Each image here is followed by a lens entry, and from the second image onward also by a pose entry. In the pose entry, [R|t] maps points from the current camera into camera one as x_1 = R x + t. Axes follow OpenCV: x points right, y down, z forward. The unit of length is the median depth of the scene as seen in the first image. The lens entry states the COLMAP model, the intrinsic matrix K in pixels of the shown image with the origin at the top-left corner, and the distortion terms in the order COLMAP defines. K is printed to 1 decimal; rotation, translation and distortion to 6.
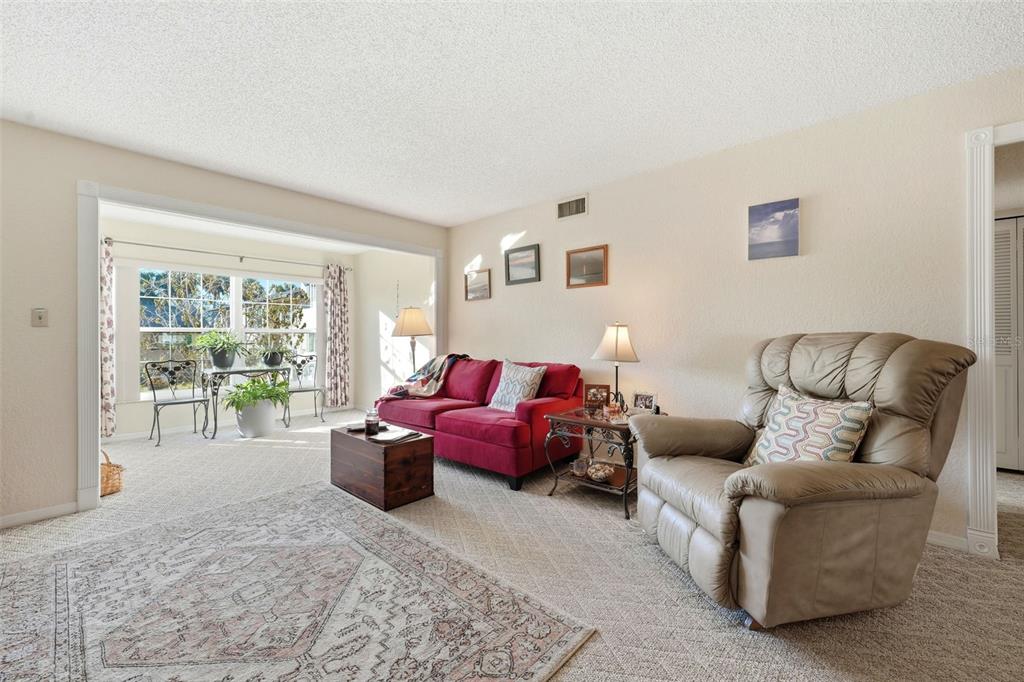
lens RADIAL K [[410.6, 0, 510.6], [0, 410.6, 336.4], [0, 0, 1]] dist [-0.001291, -0.000162]
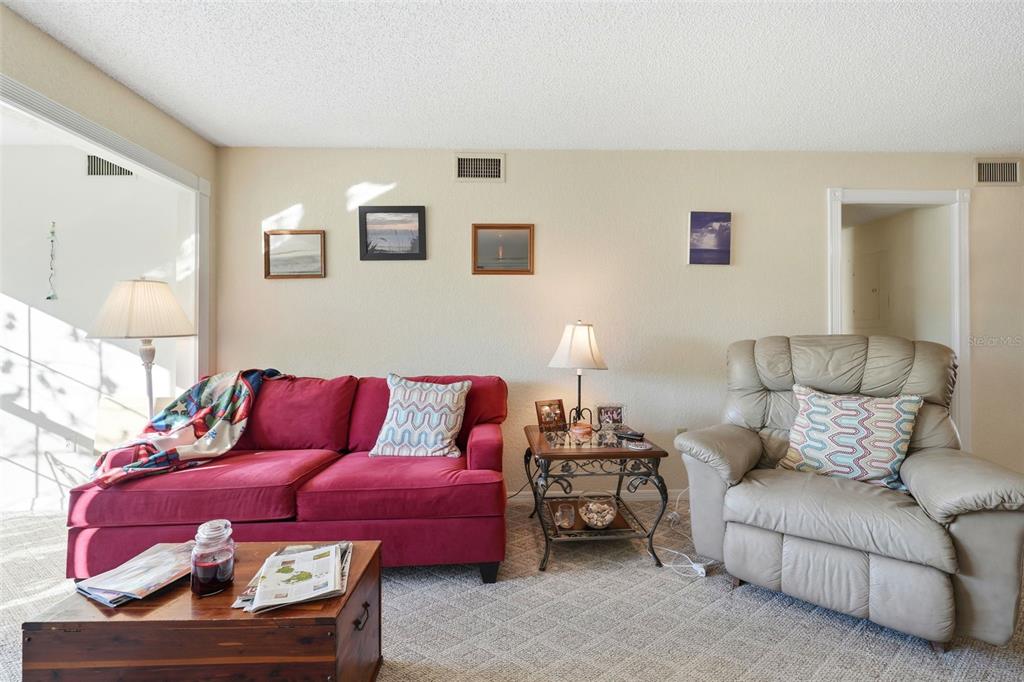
lens RADIAL K [[410.6, 0, 532.9], [0, 410.6, 335.4], [0, 0, 1]] dist [-0.001291, -0.000162]
pose [[0.723416, 0.006437, 0.690382, -0.296562], [0.000256, 0.999954, -0.009591, 0.001567], [-0.690412, 0.007115, 0.723381, 0.387718]]
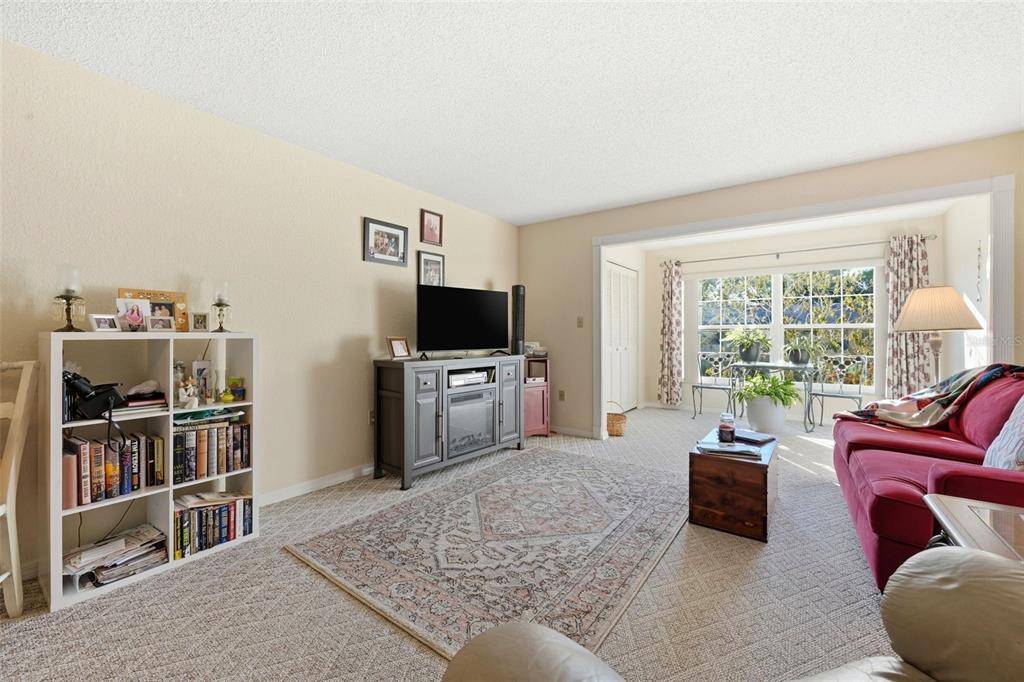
lens RADIAL K [[410.6, 0, 516.3], [0, 410.6, 336.2], [0, 0, 1]] dist [-0.001291, -0.000162]
pose [[0.111920, 0.006428, -0.993696, 0.384200], [0.001983, 0.999976, 0.006692, 0.001494], [0.993715, -0.002720, 0.111905, 0.352011]]
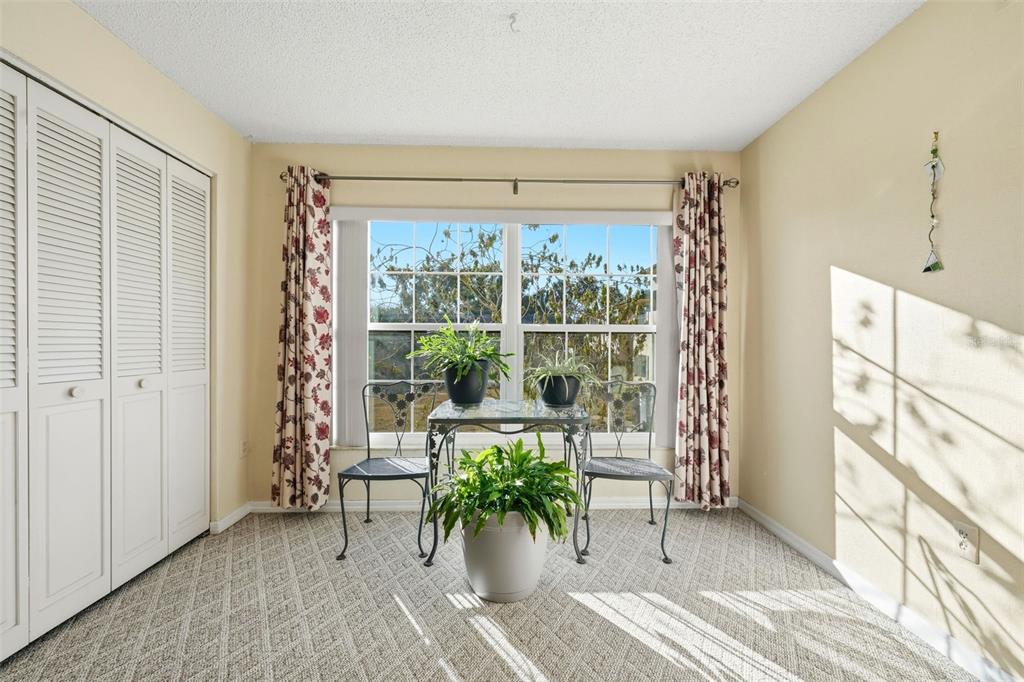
lens RADIAL K [[410.6, 0, 515.6], [0, 410.6, 342.0], [0, 0, 1]] dist [-0.001291, -0.000162]
pose [[0.695798, 0.009920, -0.718169, -0.404694], [-0.006674, 0.999951, 0.007347, 0.000058], [0.718206, -0.000319, 0.695830, 0.907767]]
